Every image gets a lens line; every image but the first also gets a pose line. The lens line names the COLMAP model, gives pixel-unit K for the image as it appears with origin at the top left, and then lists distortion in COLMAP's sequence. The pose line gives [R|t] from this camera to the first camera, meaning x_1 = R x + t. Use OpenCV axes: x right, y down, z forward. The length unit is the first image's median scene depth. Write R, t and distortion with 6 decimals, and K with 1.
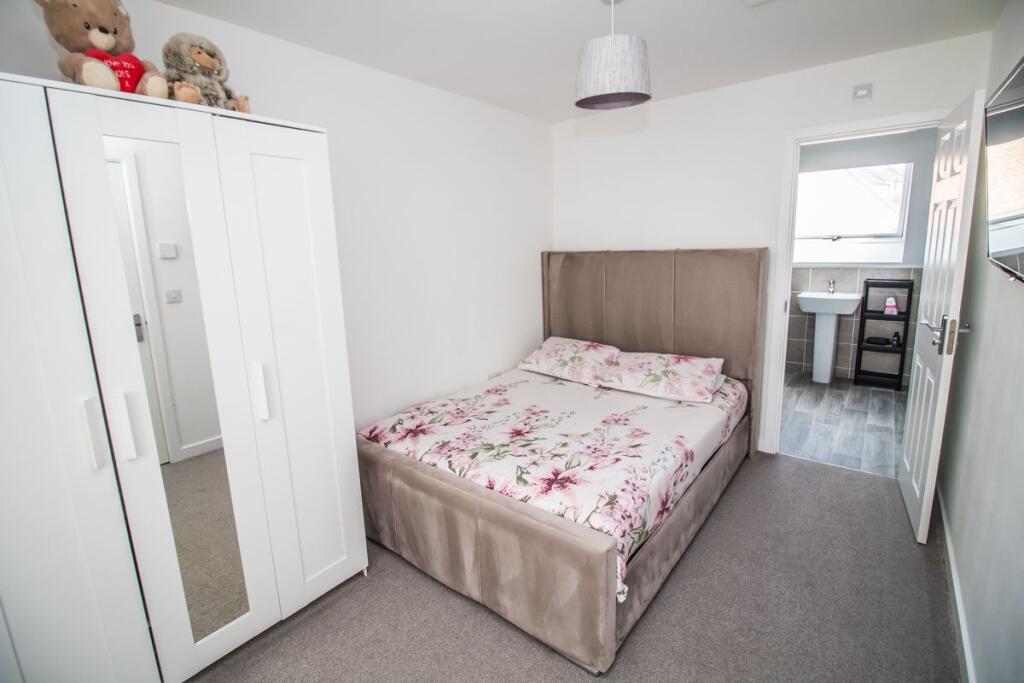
lens RADIAL K [[467.8, 0, 509.1], [0, 467.8, 331.3], [0, 0, 1]] dist [-0.000749, -0.014667]
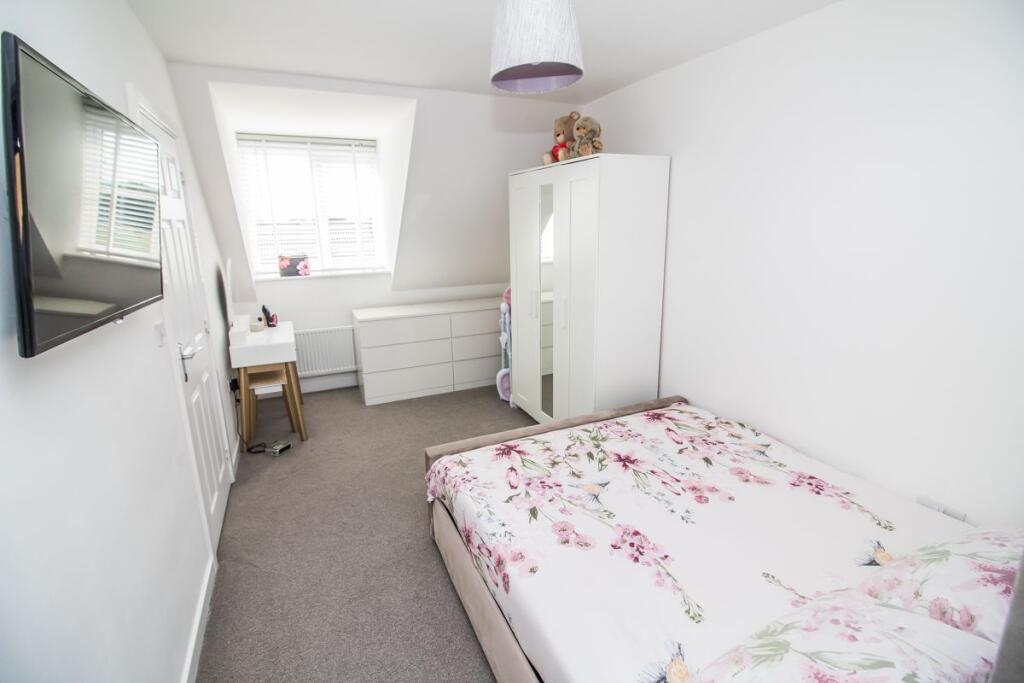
lens RADIAL K [[467.8, 0, 509.1], [0, 467.8, 331.3], [0, 0, 1]] dist [-0.000749, -0.014667]
pose [[-0.455481, 0.239665, -0.857379, 0.842329], [-0.133299, 0.933863, 0.331860, -0.278694], [0.880210, 0.265443, -0.393410, 1.129029]]
